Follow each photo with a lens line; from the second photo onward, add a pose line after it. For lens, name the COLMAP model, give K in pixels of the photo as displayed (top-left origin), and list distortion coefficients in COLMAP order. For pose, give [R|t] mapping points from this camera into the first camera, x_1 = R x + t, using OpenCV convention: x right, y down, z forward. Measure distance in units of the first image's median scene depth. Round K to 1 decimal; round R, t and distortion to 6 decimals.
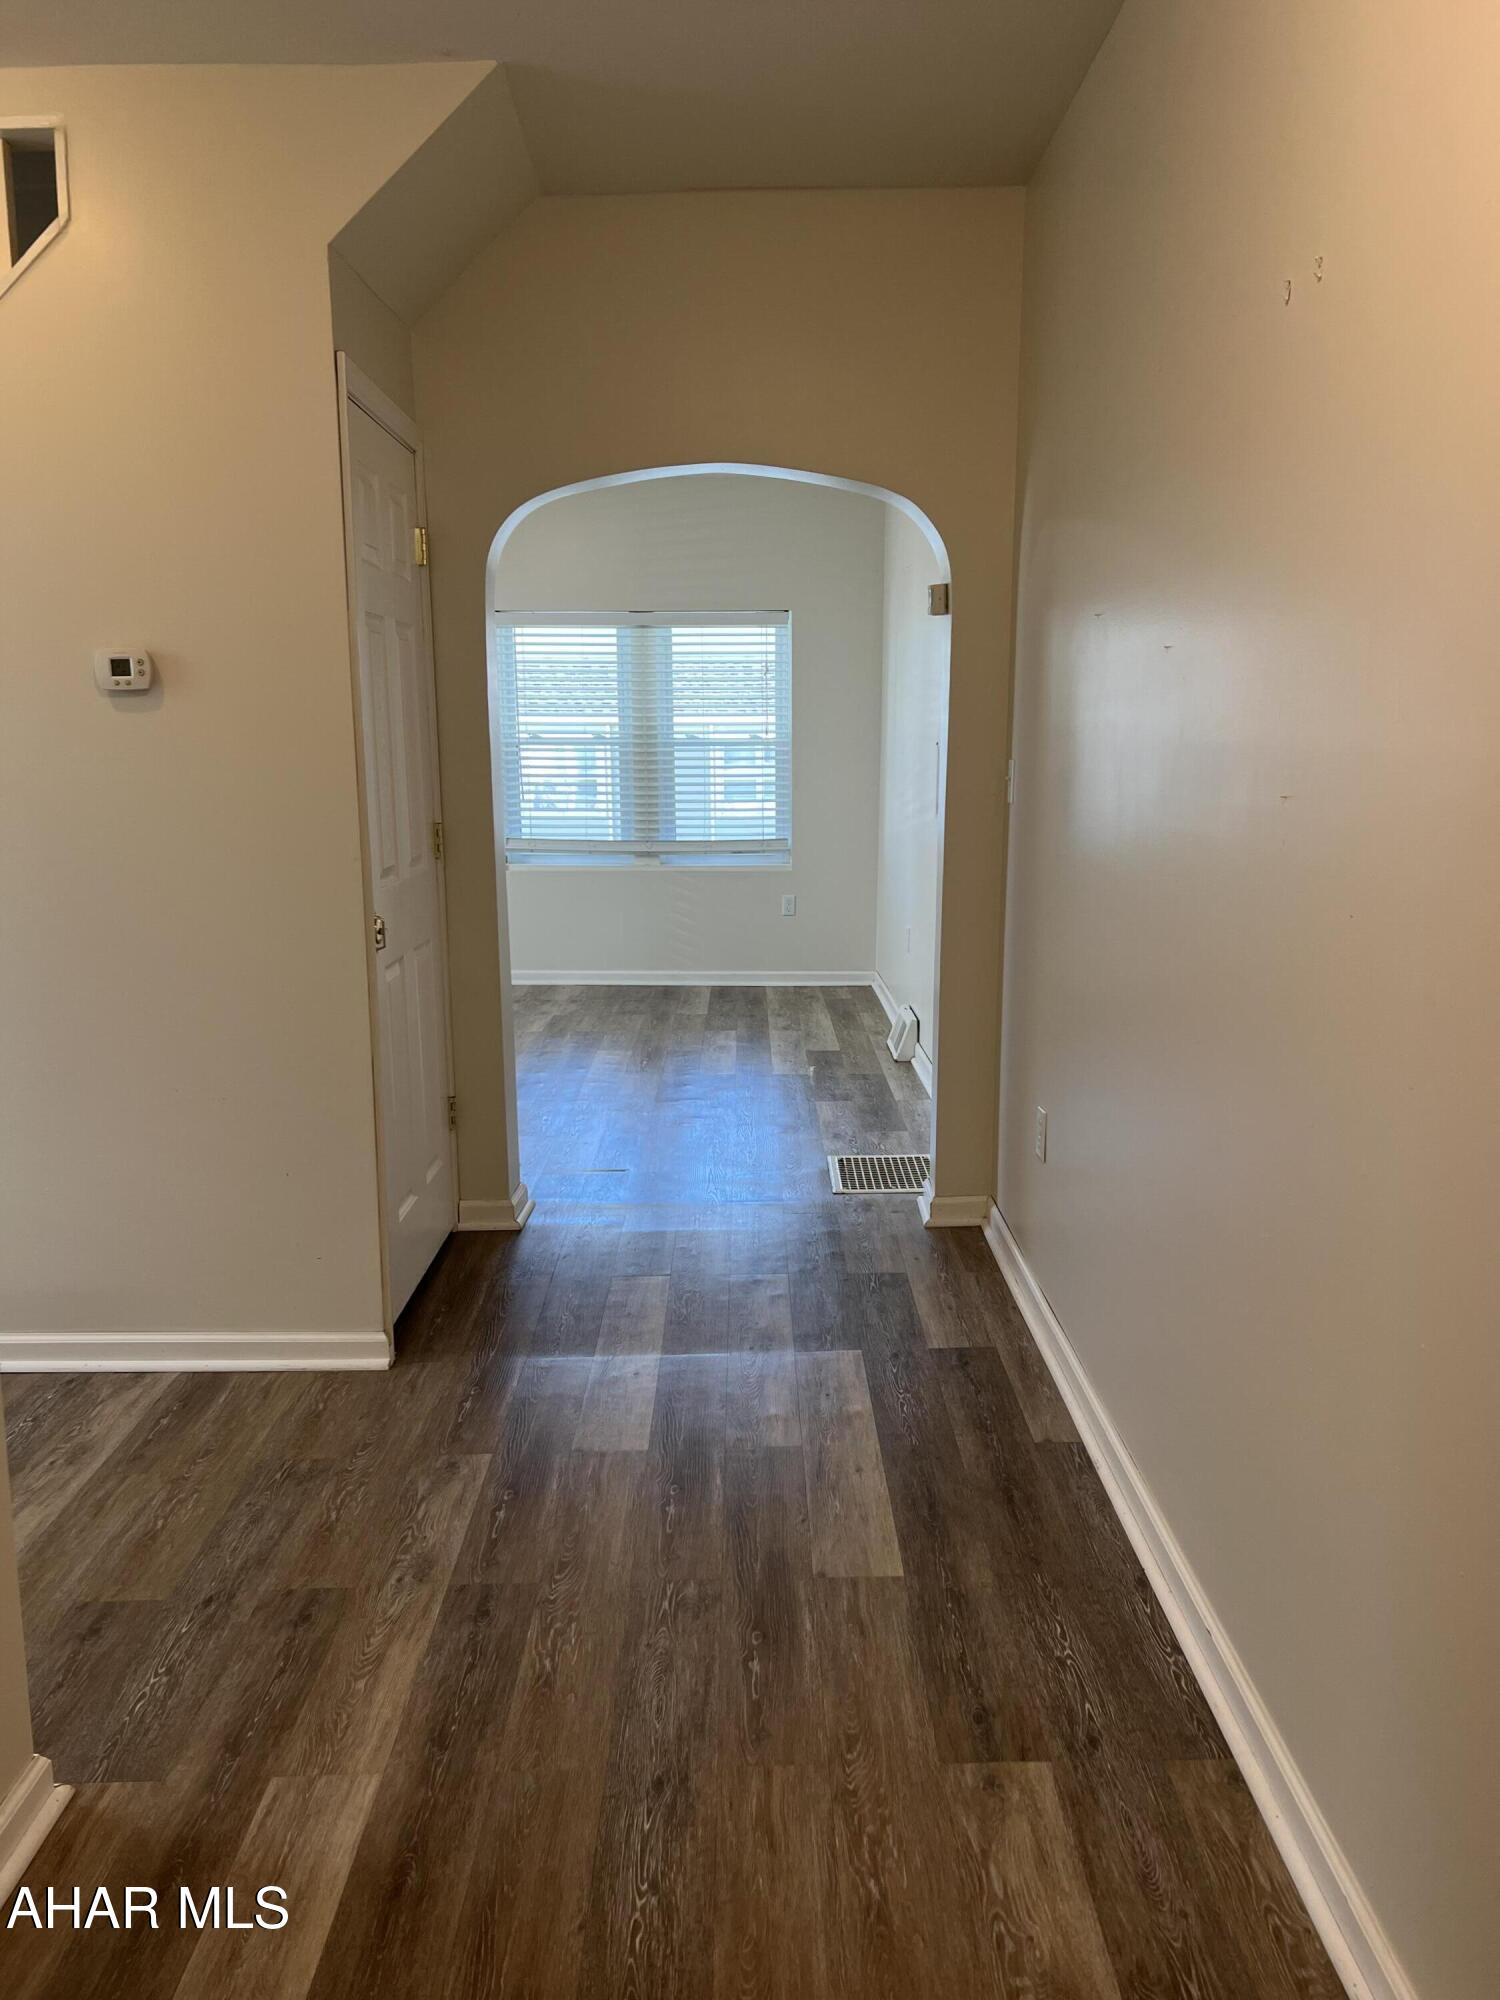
lens RADIAL K [[1503.6, 0, 753.7], [0, 1503.6, 1007.7], [0, 0, 1]] dist [0.058053, -0.061953]
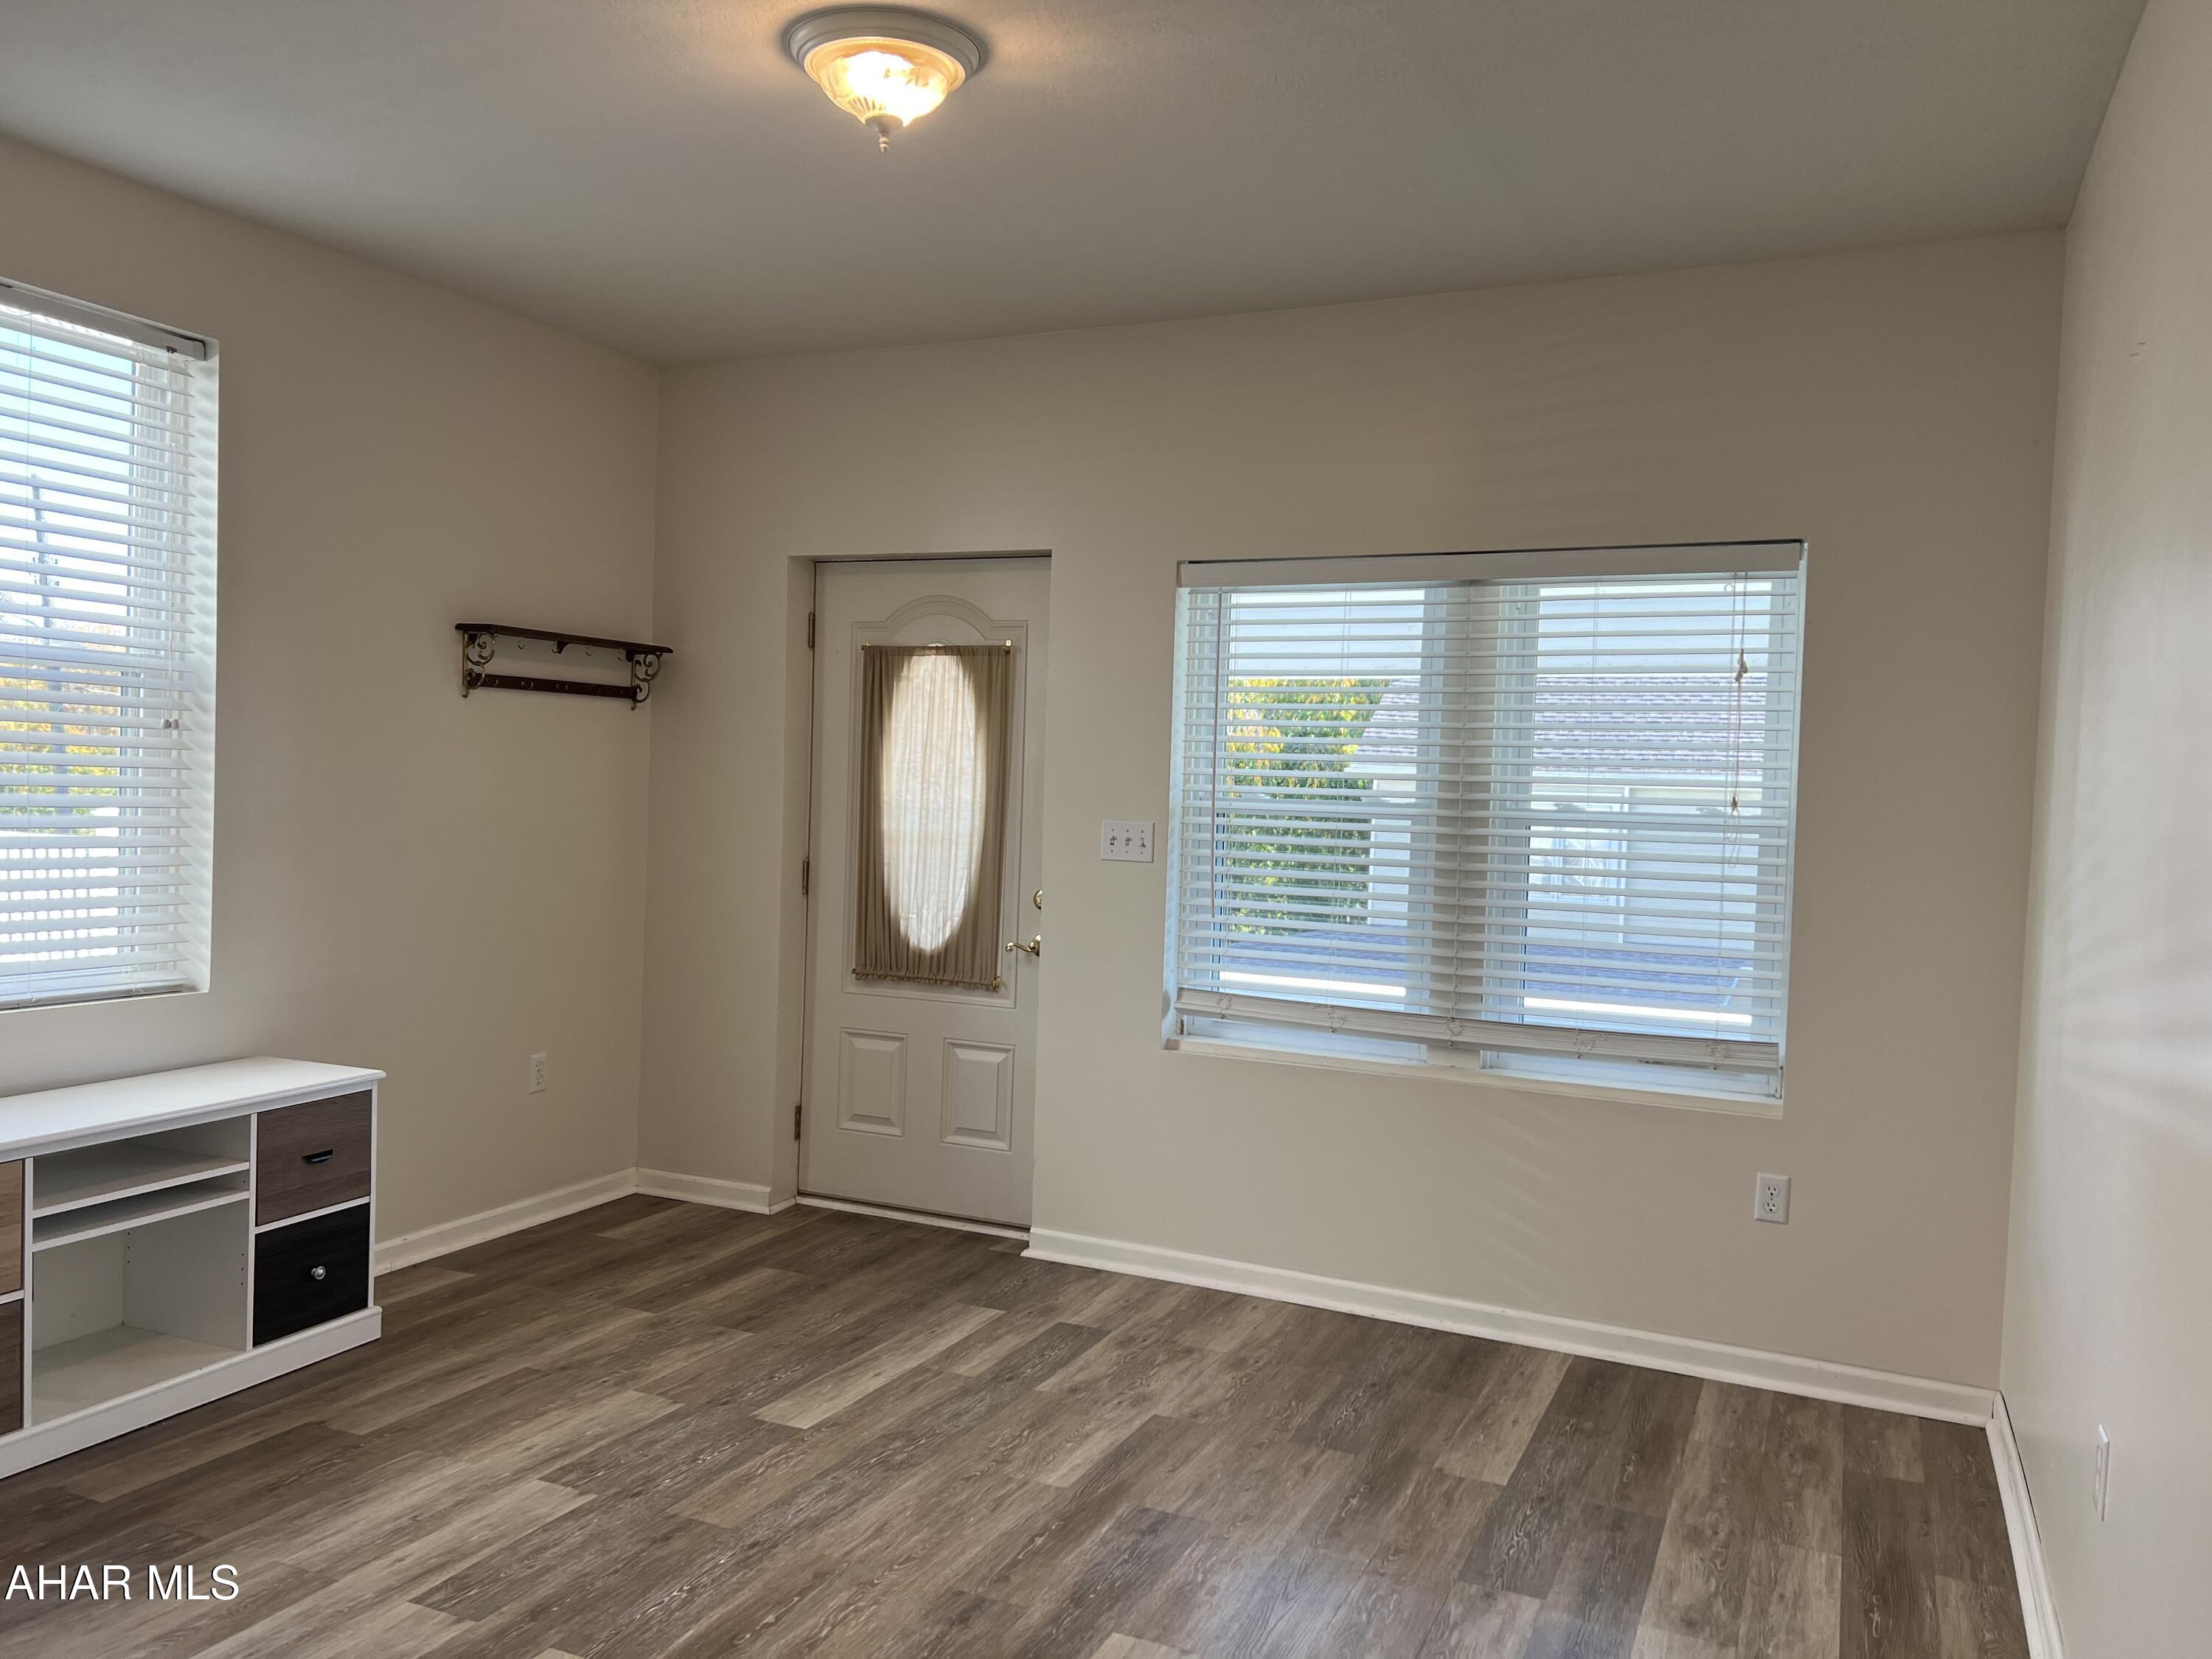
lens RADIAL K [[1663.0, 0, 1087.5], [0, 1663.0, 835.9], [0, 0, 1]] dist [0.058053, -0.061953]
pose [[0.903206, 0.045339, -0.426805, 0.047178], [-0.113704, 0.984152, -0.136077, -0.083172], [0.413871, 0.171435, 0.894047, 0.473396]]
